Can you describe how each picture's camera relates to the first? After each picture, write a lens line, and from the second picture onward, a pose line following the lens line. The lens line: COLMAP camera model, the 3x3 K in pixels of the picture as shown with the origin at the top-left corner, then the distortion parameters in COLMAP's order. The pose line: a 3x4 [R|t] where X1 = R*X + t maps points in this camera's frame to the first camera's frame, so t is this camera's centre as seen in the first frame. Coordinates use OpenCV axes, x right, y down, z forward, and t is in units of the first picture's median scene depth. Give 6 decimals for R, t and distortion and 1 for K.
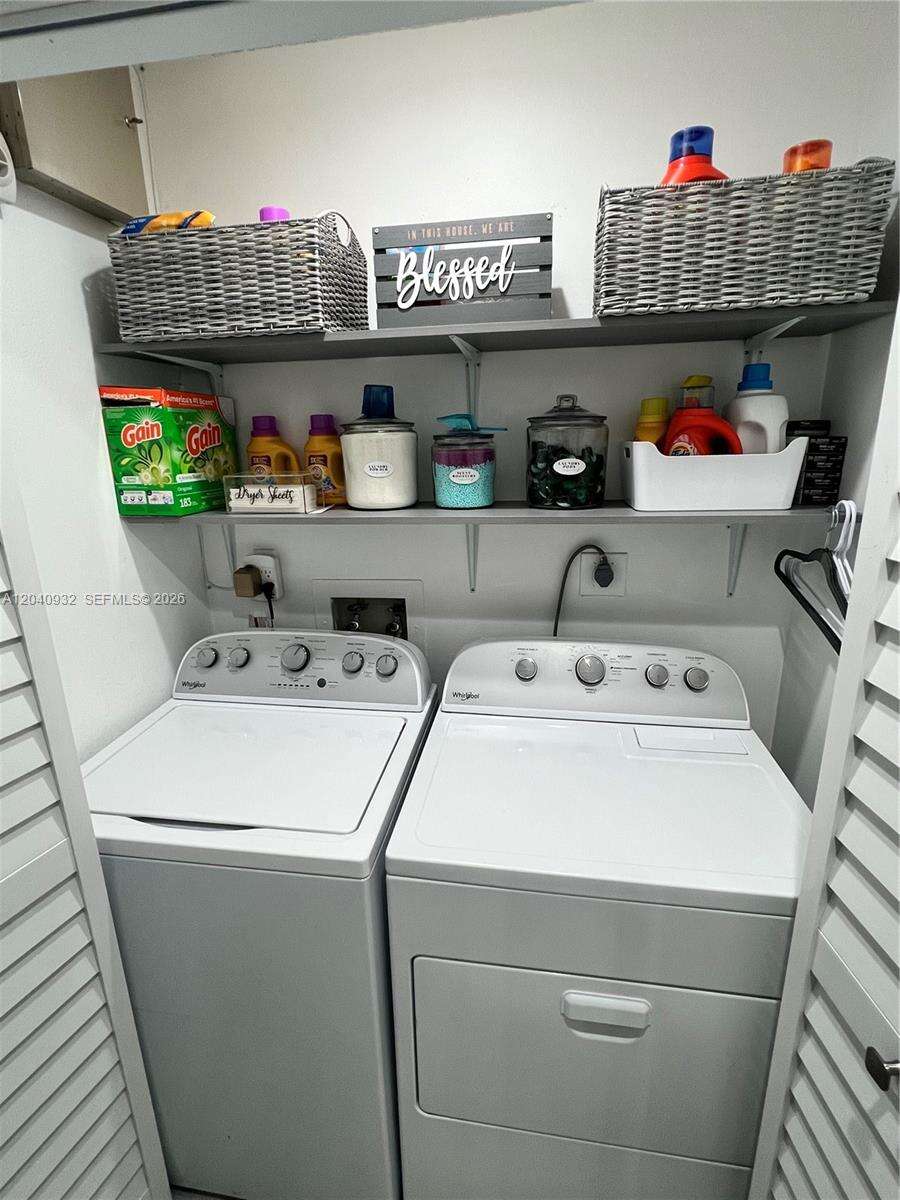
lens RADIAL K [[587.4, 0, 450.0], [0, 587.4, 600.0], [0, 0, 1]] dist [-0.002495, -0.000048]
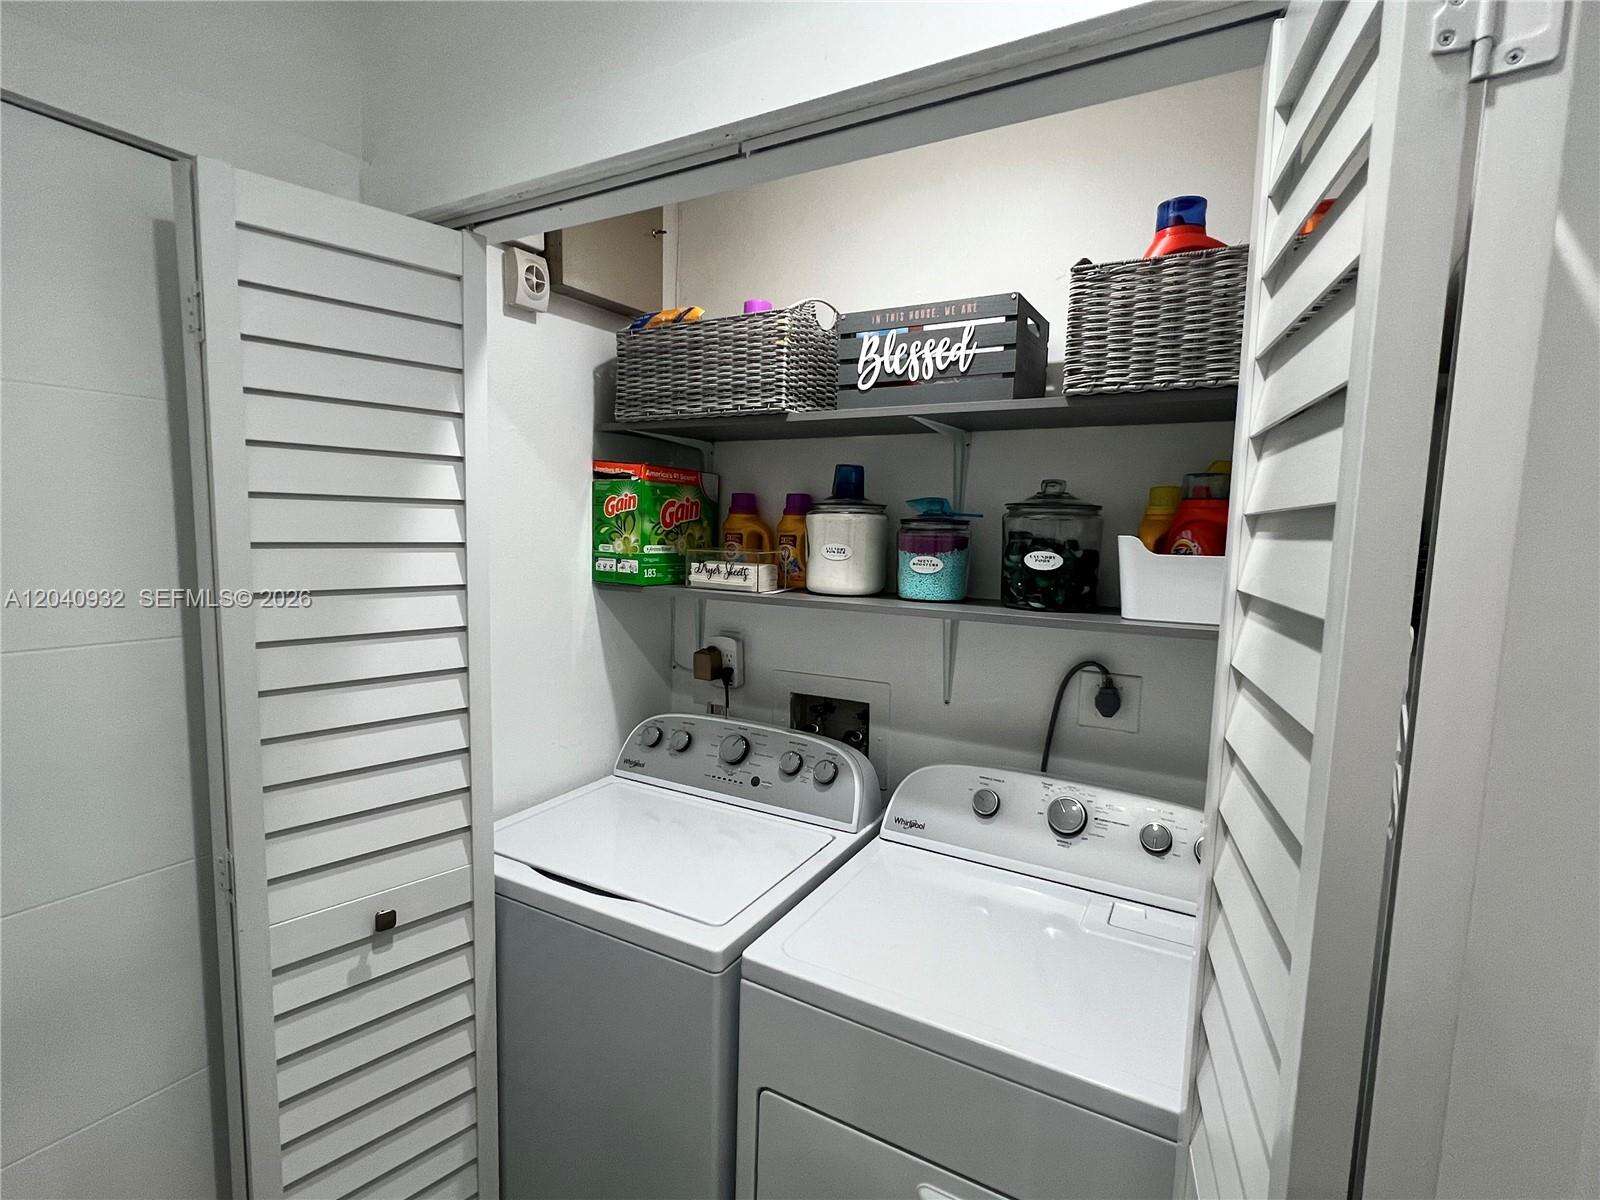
lens RADIAL K [[783.2, 0, 789.2], [0, 783.2, 611.8], [0, 0, 1]] dist [-0.002495, -0.000048]
pose [[0.932326, 0.085050, -0.351475, 0.257615], [-0.141657, 0.980168, -0.138578, 0.052299], [0.332719, 0.178988, 0.925884, -0.151669]]
